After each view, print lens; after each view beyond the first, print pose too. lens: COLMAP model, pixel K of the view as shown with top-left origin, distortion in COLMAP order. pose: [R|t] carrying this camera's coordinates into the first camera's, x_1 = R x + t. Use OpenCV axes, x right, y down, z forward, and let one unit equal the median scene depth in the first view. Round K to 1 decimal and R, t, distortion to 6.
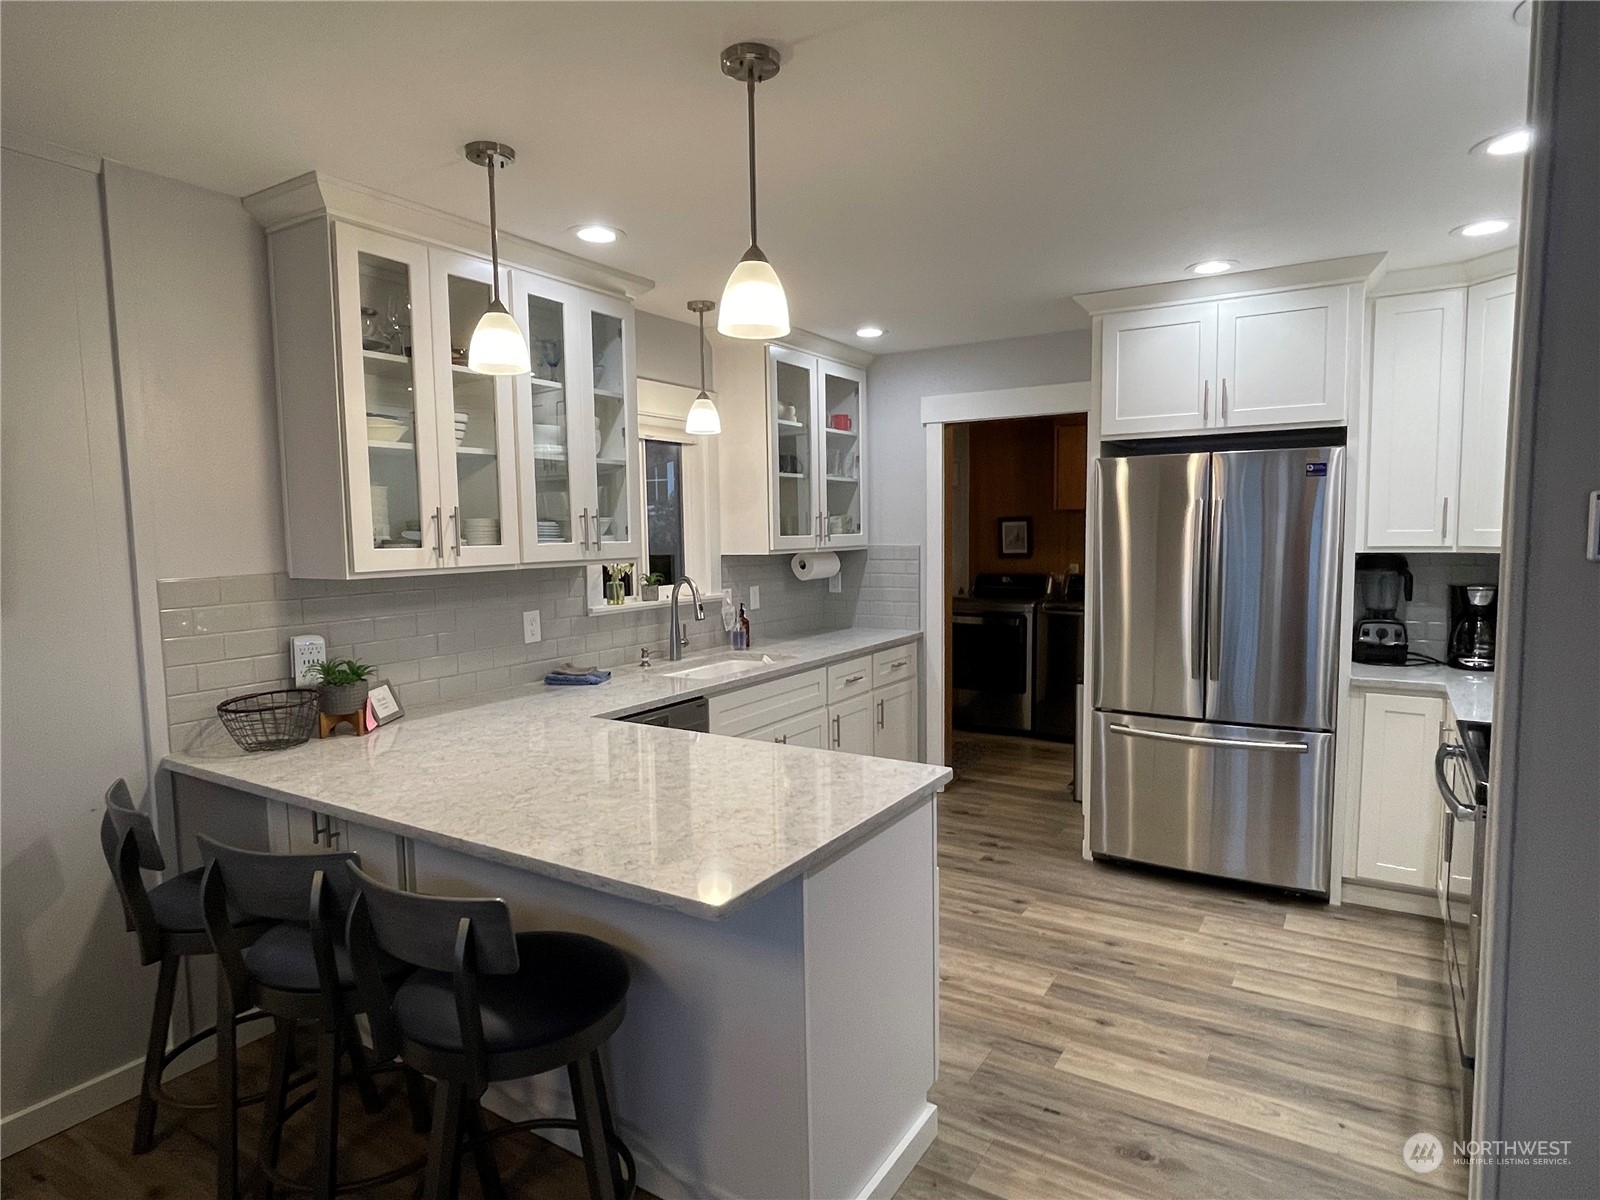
lens RADIAL K [[914.9, 0, 801.5], [0, 914.9, 588.5], [0, 0, 1]] dist [-0.006482, -0.000451]
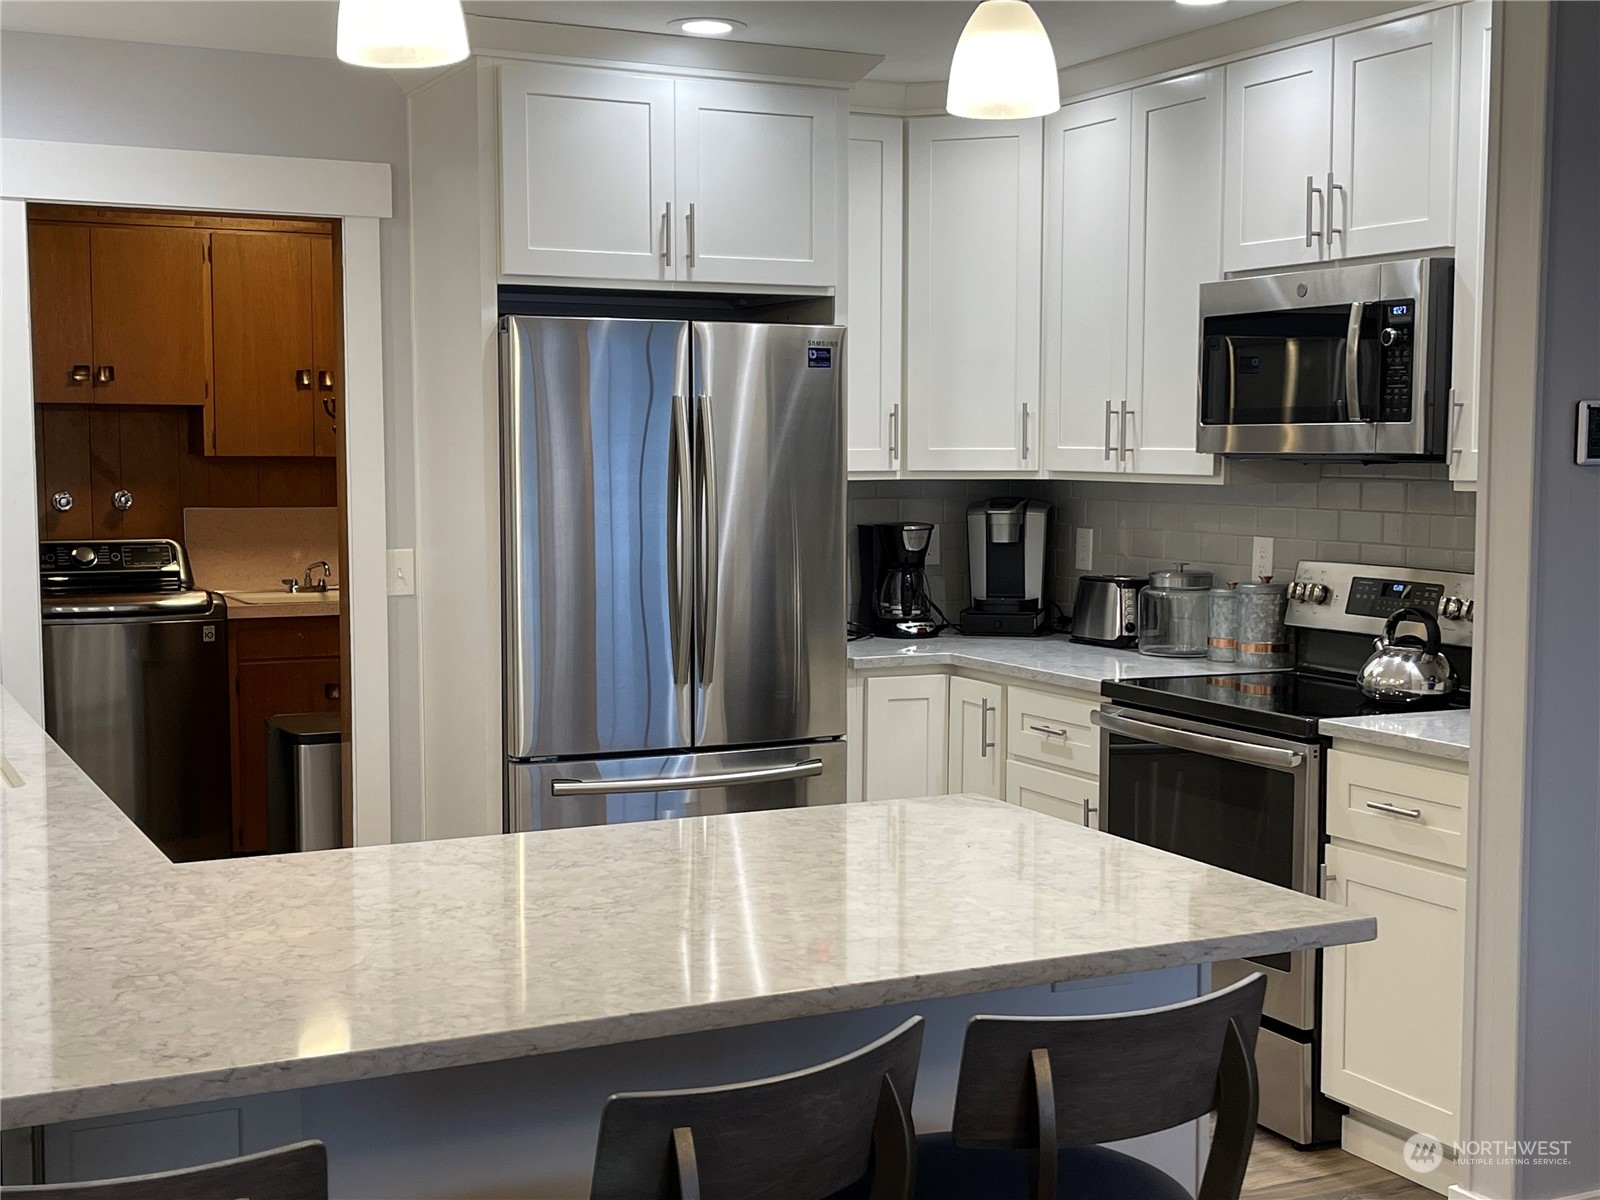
lens RADIAL K [[2021.1, 0, 798.7], [0, 2021.1, 608.1], [0, 0, 1]] dist [0.018145, 0.000000]
pose [[0.527935, -0.054549, 0.847531, -0.699828], [0.049454, 0.998216, 0.033441, 0.005665], [-0.847844, 0.024259, 0.529691, 0.207092]]
